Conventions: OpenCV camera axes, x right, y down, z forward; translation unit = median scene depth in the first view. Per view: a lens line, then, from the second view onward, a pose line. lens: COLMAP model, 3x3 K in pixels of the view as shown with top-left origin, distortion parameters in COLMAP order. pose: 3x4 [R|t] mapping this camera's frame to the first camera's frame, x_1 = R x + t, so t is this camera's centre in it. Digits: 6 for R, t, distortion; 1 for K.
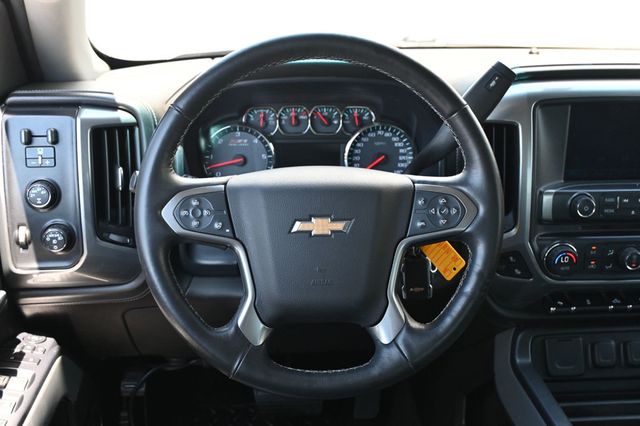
lens RADIAL K [[709.1, 0, 319.0], [0, 709.1, 210.9], [0, 0, 1]] dist [-0.017766, 0.000000]
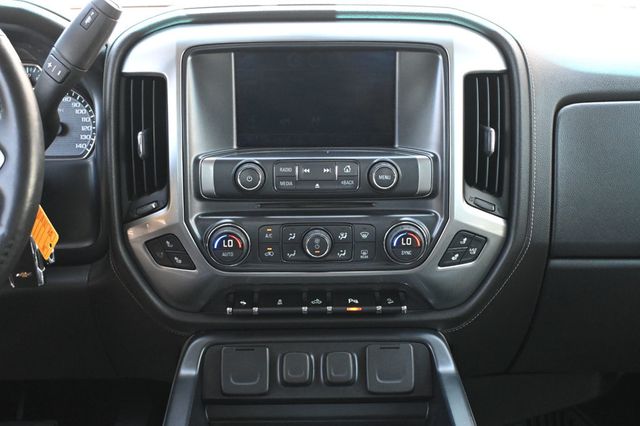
lens RADIAL K [[968.5, 0, 320.5], [0, 968.5, 214.4], [0, 0, 1]] dist [0.001223, 0.000000]
pose [[0.997345, 0.003466, -0.072741, 0.530255], [-0.008109, 0.997940, -0.063632, 0.104380], [0.072370, 0.064053, 0.995319, -0.085600]]
